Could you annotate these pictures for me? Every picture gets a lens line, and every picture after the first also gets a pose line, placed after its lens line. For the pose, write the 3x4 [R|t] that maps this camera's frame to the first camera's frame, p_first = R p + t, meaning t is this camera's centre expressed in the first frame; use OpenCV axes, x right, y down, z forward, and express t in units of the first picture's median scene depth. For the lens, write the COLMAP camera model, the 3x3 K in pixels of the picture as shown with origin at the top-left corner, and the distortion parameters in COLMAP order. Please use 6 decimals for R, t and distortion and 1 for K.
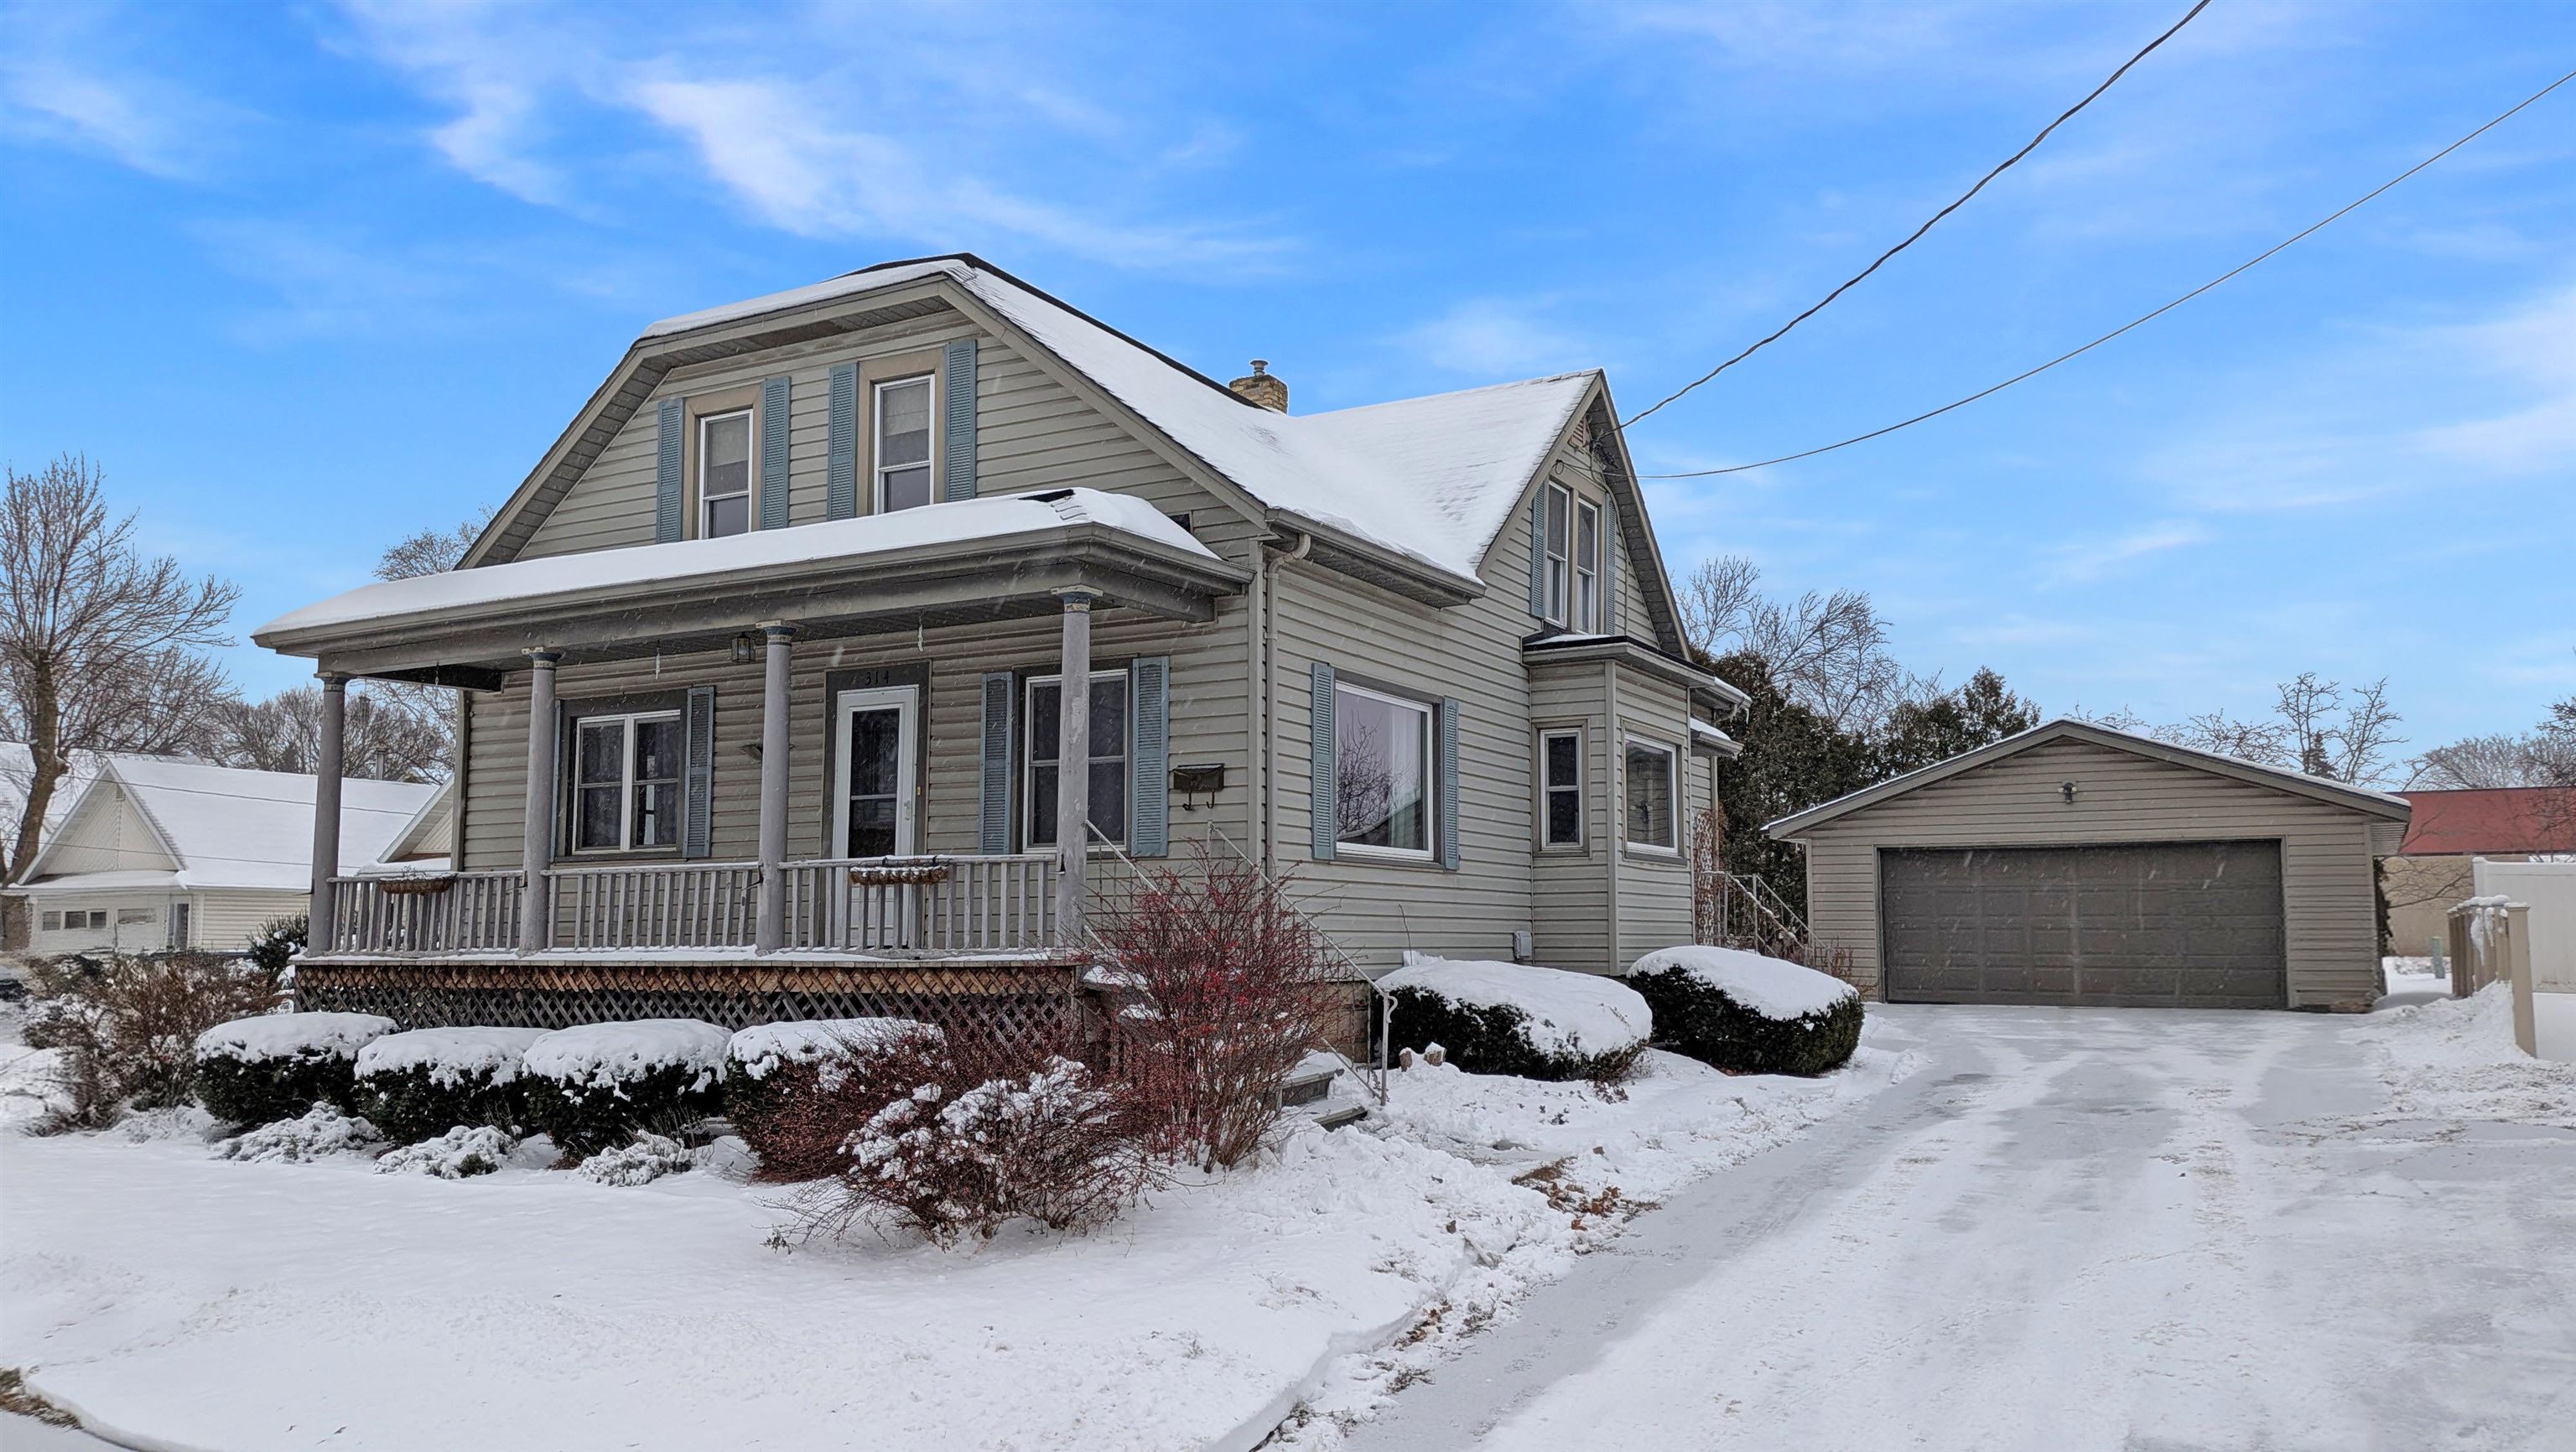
lens RADIAL K [[1797.0, 0, 1292.0], [0, 1797.0, 784.4], [0, 0, 1]] dist [0.004312, -0.079321]
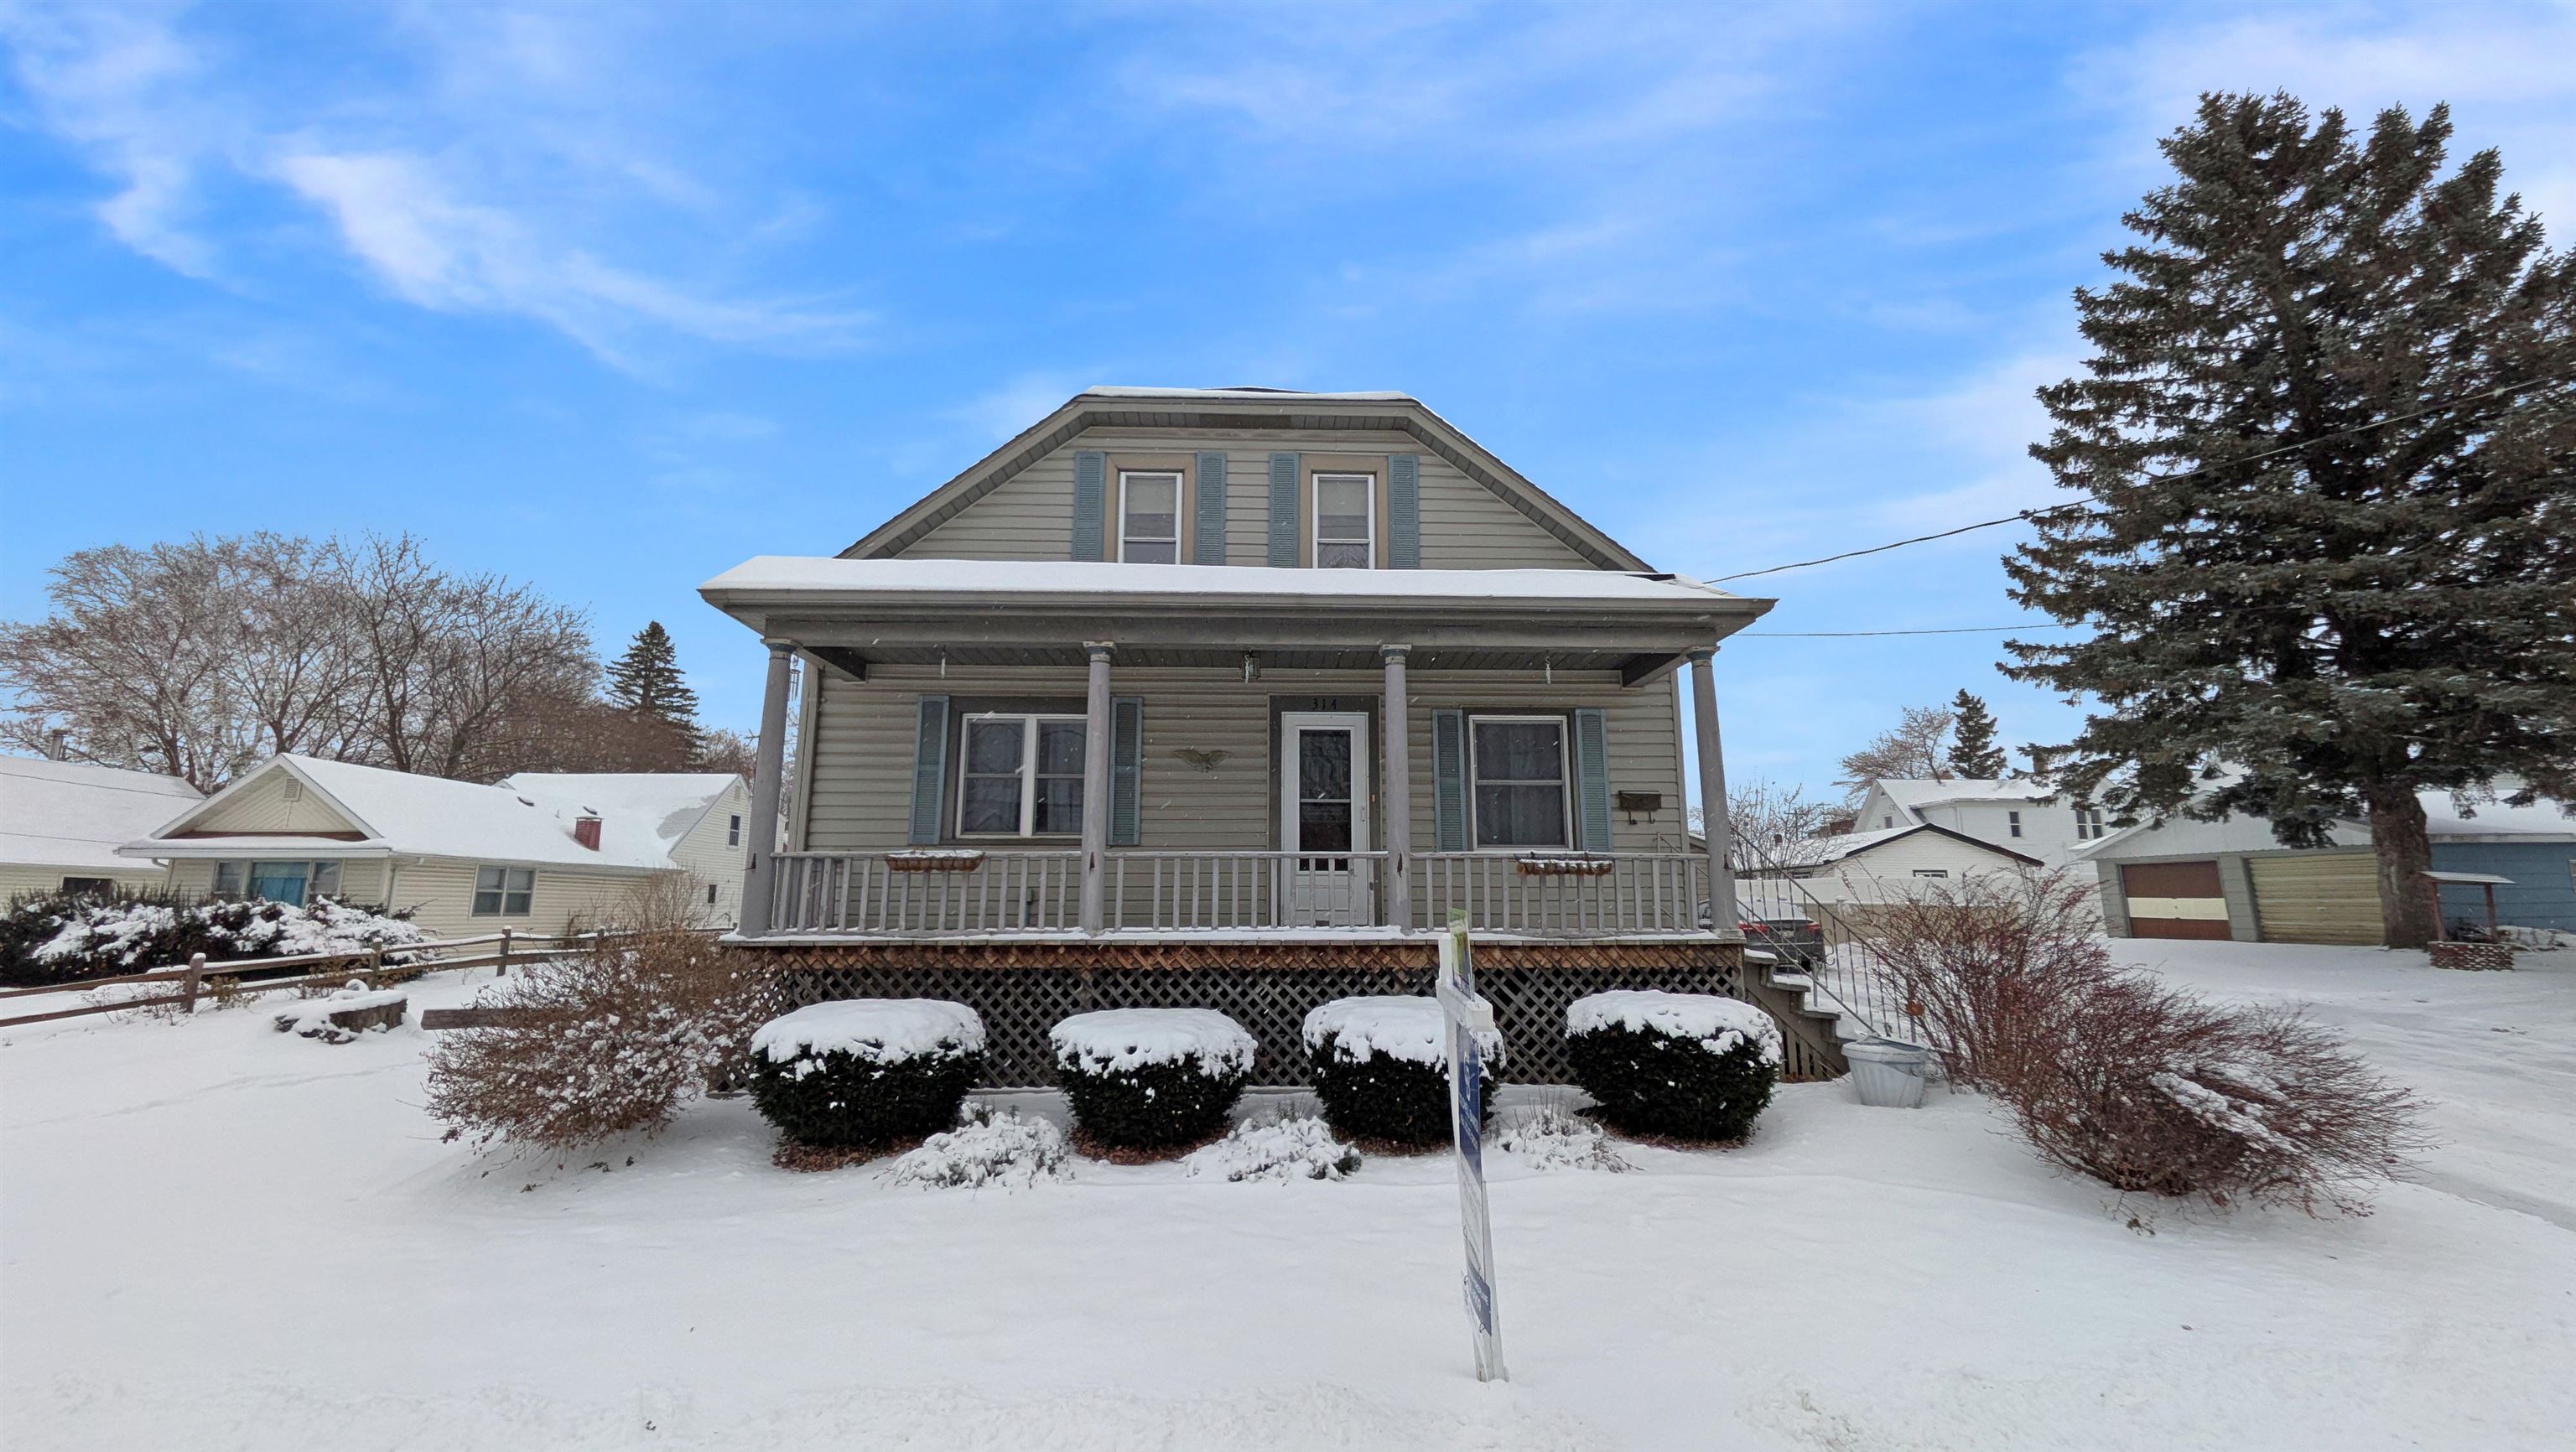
lens RADIAL K [[1034.7, 0, 1288.0], [0, 1034.7, 726.0], [0, 0, 1]] dist [0.021123, -0.009725]
pose [[0.874193, 0.092978, 0.476593, -0.617433], [-0.047449, 0.993156, -0.106720, 0.034029], [-0.483254, 0.070680, 0.872622, 0.412405]]
